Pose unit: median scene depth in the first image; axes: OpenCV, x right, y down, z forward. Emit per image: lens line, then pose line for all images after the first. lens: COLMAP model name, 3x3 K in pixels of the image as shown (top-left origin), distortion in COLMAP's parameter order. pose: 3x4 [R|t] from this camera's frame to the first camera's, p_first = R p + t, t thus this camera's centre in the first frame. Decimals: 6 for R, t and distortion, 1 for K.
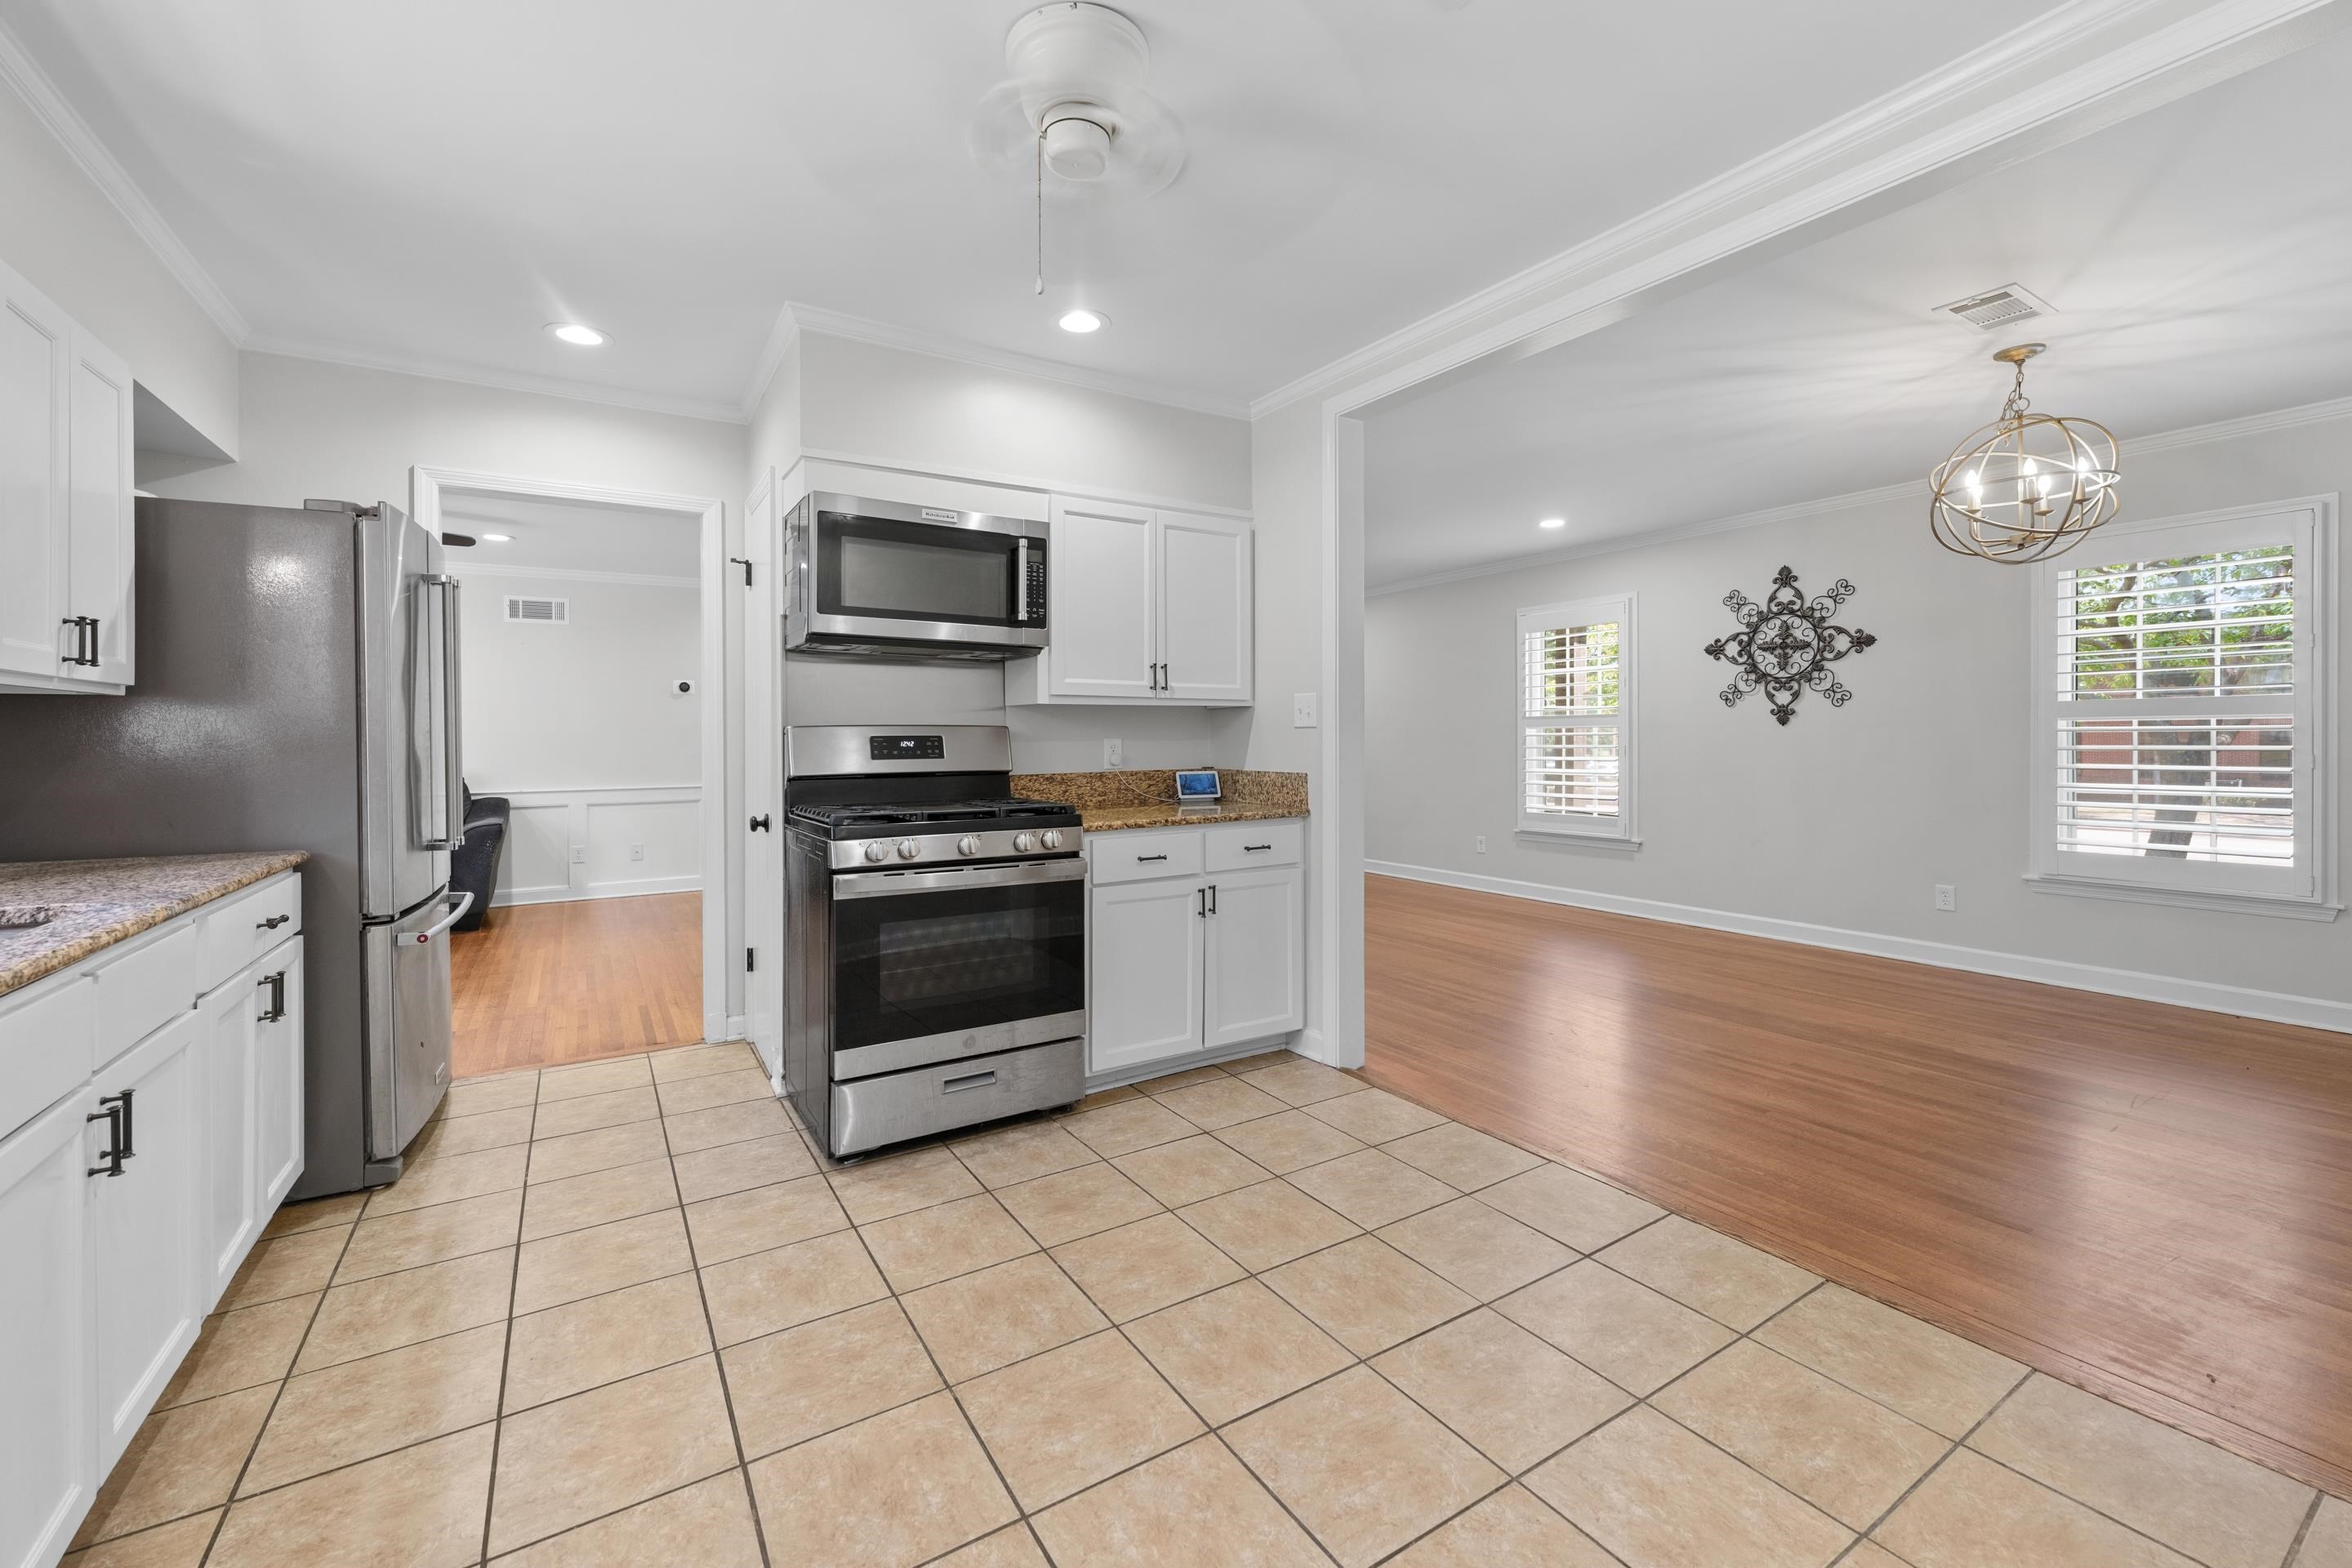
lens RADIAL K [[949.9, 0, 1164.8], [0, 949.9, 744.0], [0, 0, 1]] dist [-0.001176, -0.000644]
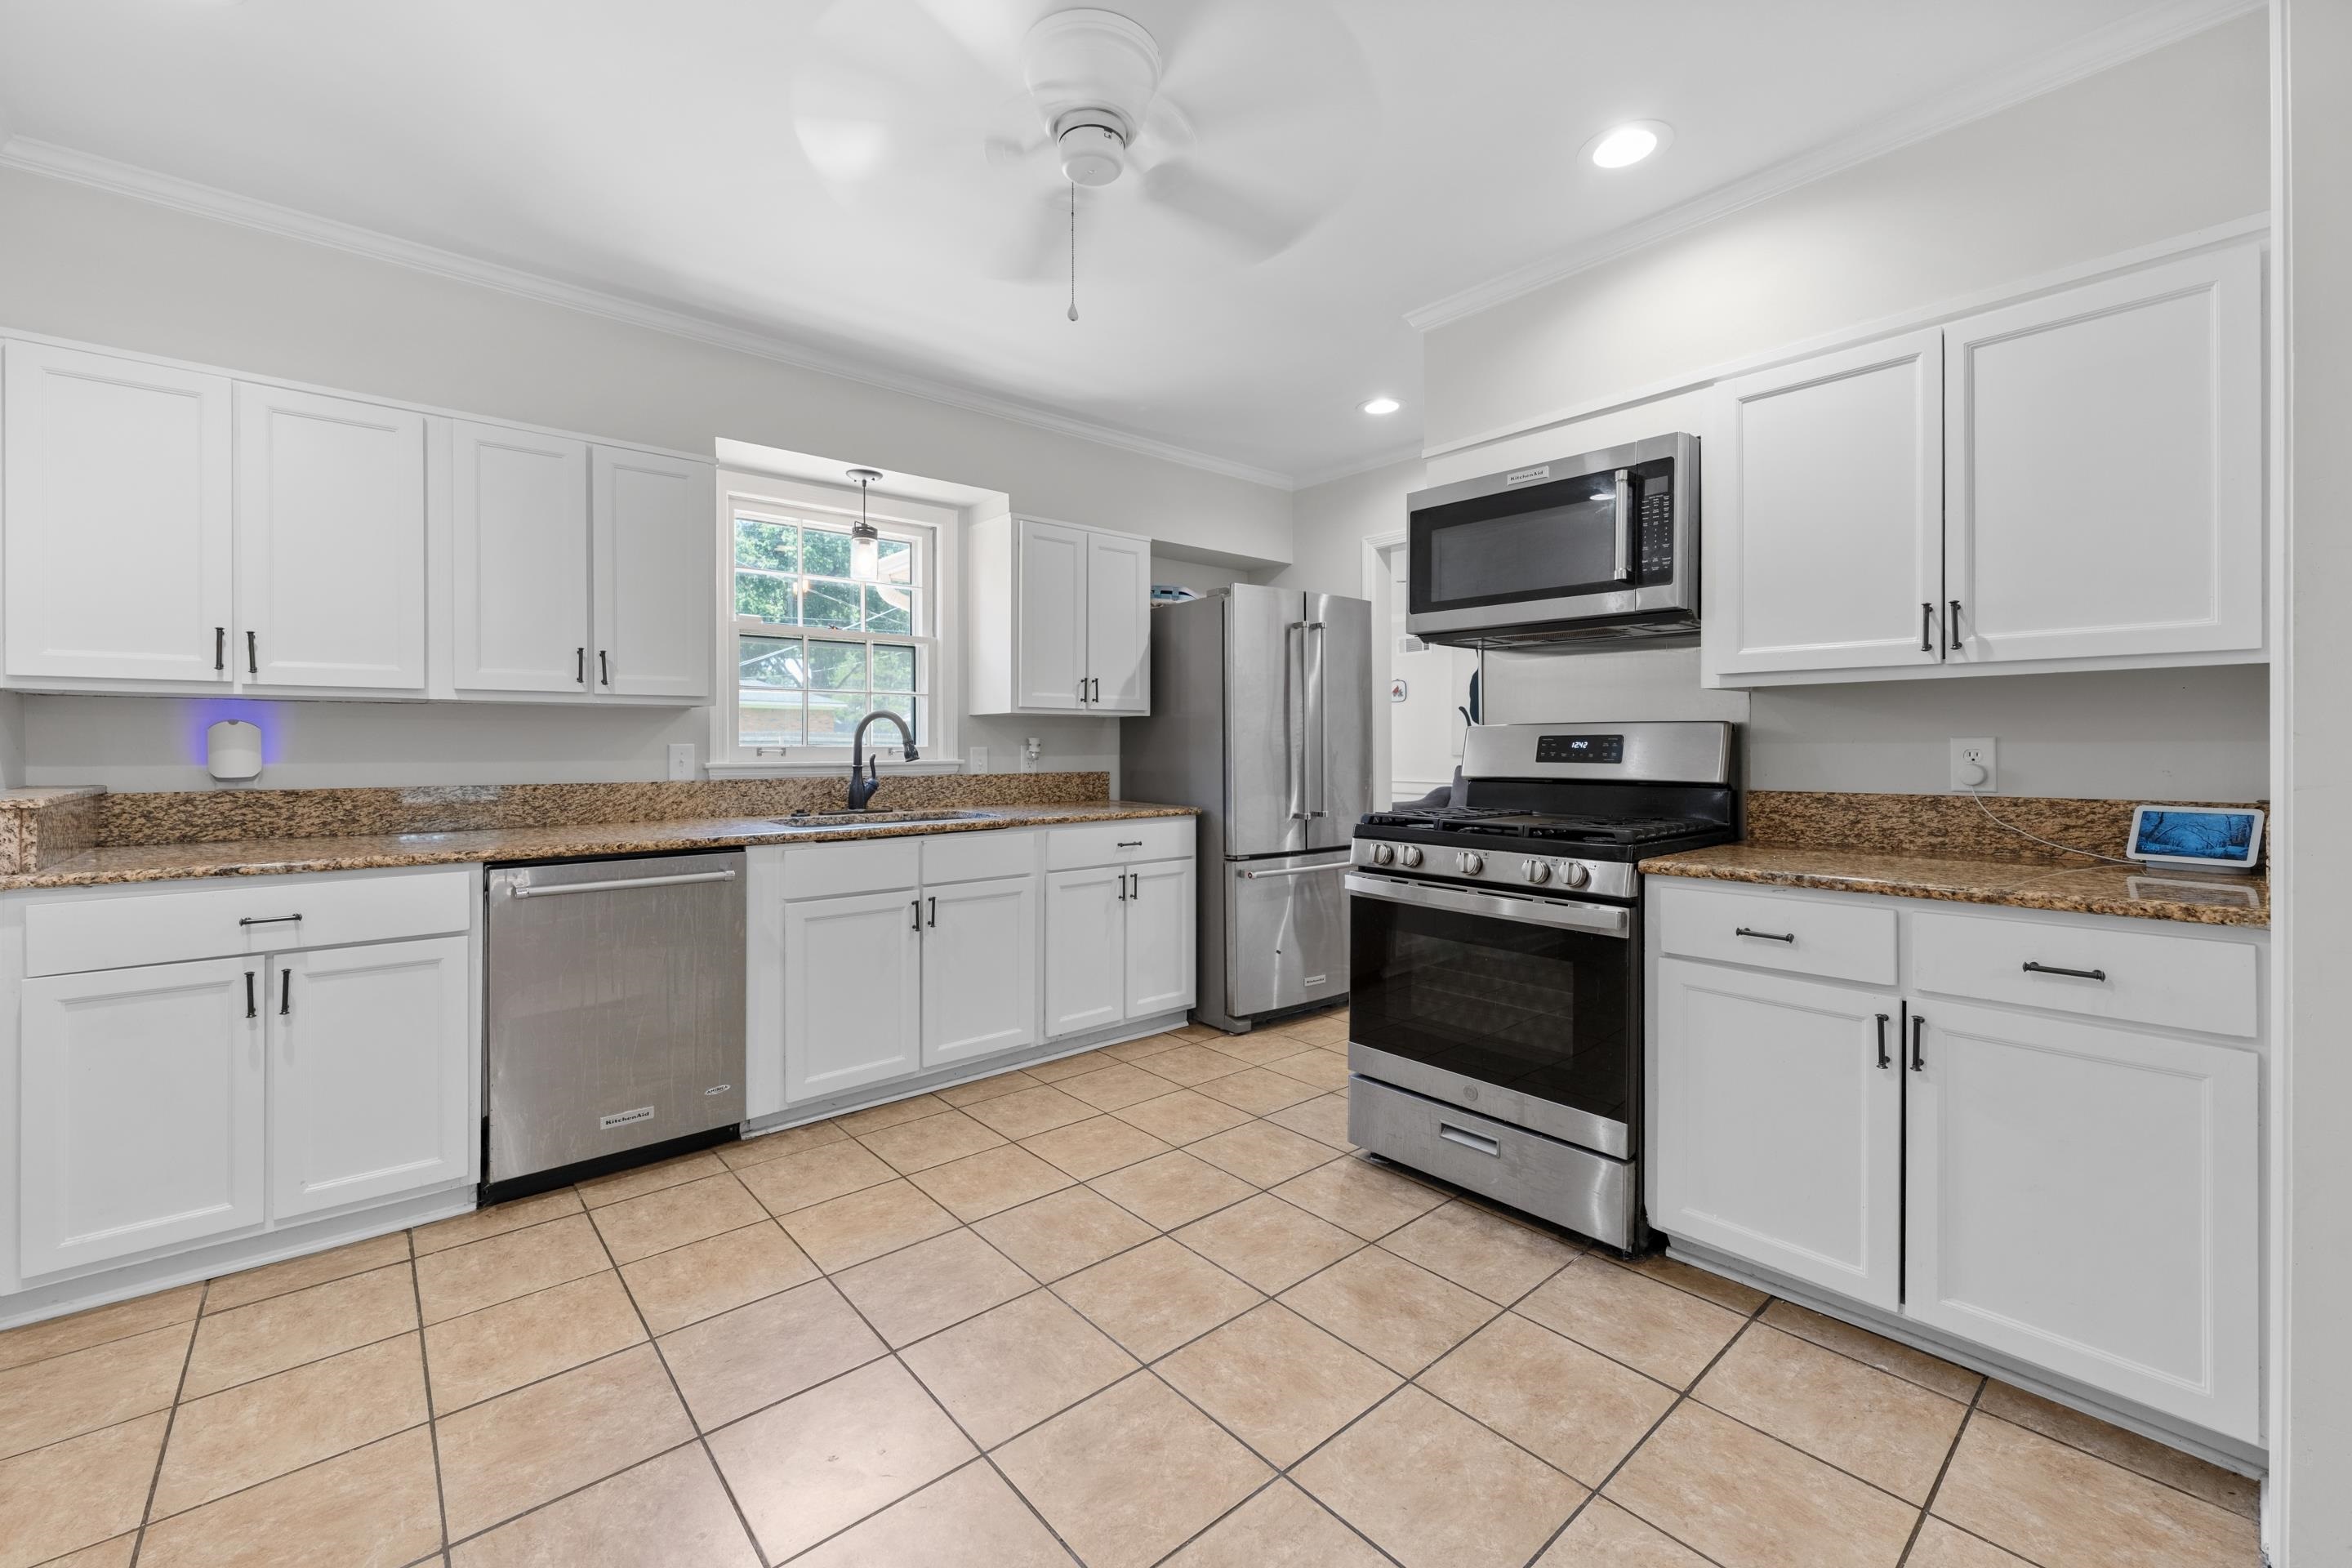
lens RADIAL K [[949.9, 0, 1163.6], [0, 949.9, 744.9], [0, 0, 1]] dist [-0.001176, -0.000644]
pose [[0.158033, 0.007000, -0.987409, 0.557857], [-0.006418, 0.999961, 0.006062, -0.002839], [0.987413, 0.005379, 0.158071, 0.555315]]
